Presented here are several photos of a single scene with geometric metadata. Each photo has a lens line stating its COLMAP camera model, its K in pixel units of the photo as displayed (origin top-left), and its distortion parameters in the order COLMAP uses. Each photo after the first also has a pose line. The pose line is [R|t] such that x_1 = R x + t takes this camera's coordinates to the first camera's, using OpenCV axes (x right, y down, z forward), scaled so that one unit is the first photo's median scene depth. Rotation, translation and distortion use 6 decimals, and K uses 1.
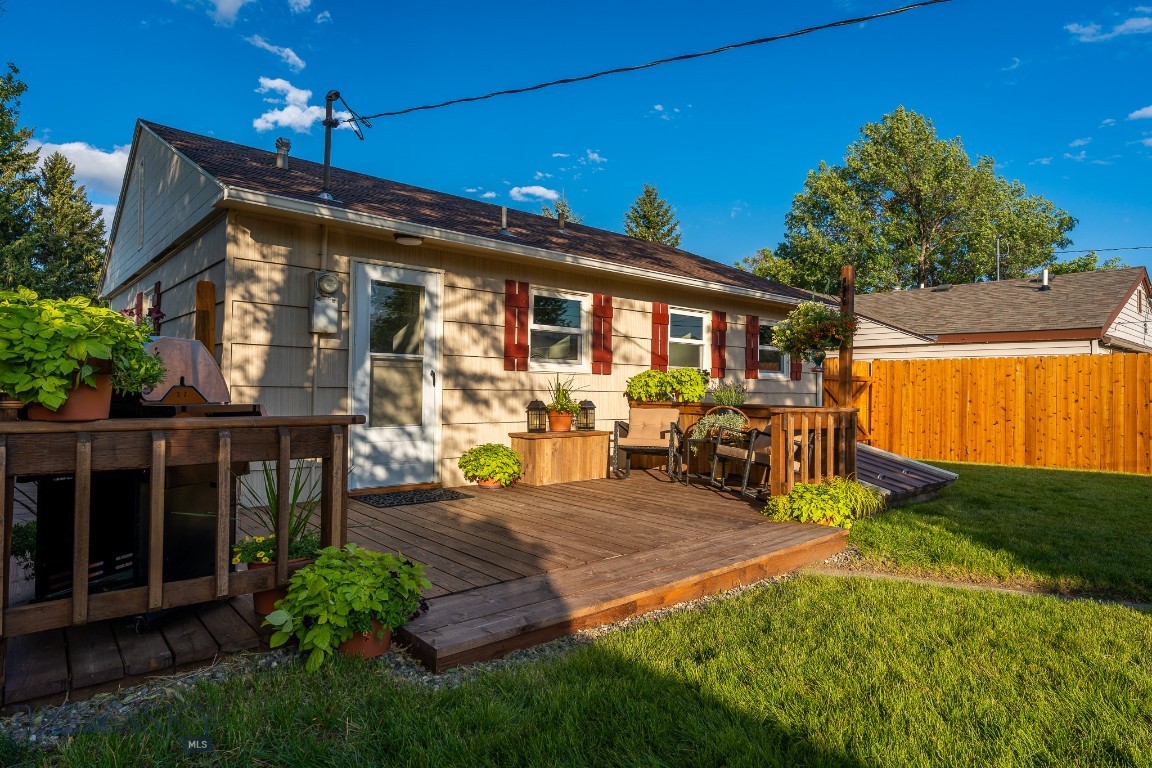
lens RADIAL K [[639.3, 0, 576.0], [0, 639.3, 384.0], [0, 0, 1]] dist [-0.000085, -0.000042]
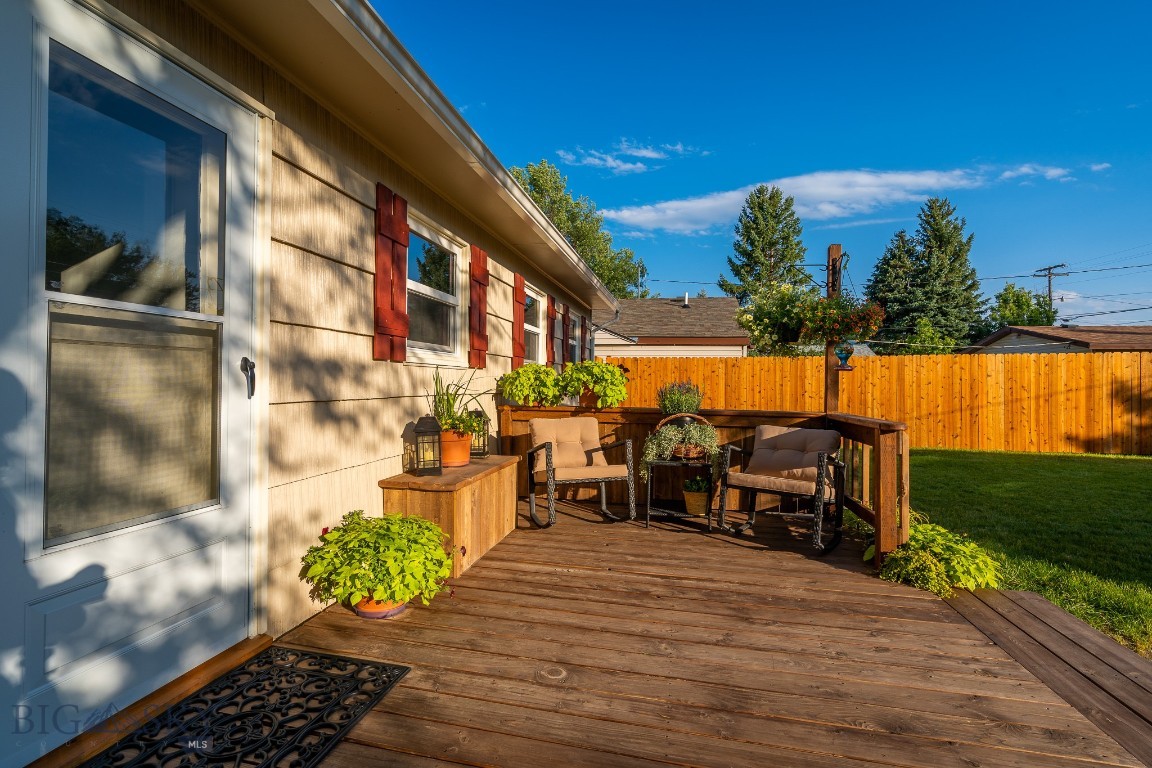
lens RADIAL K [[519.9, 0, 570.0], [0, 519.9, 372.8], [0, 0, 1]] dist [-0.042910, 0.000178]
pose [[0.809244, 0.006017, 0.587442, -0.216446], [-0.004449, 0.999982, -0.004113, -0.009512], [-0.587456, 0.000715, 0.809256, 0.544895]]
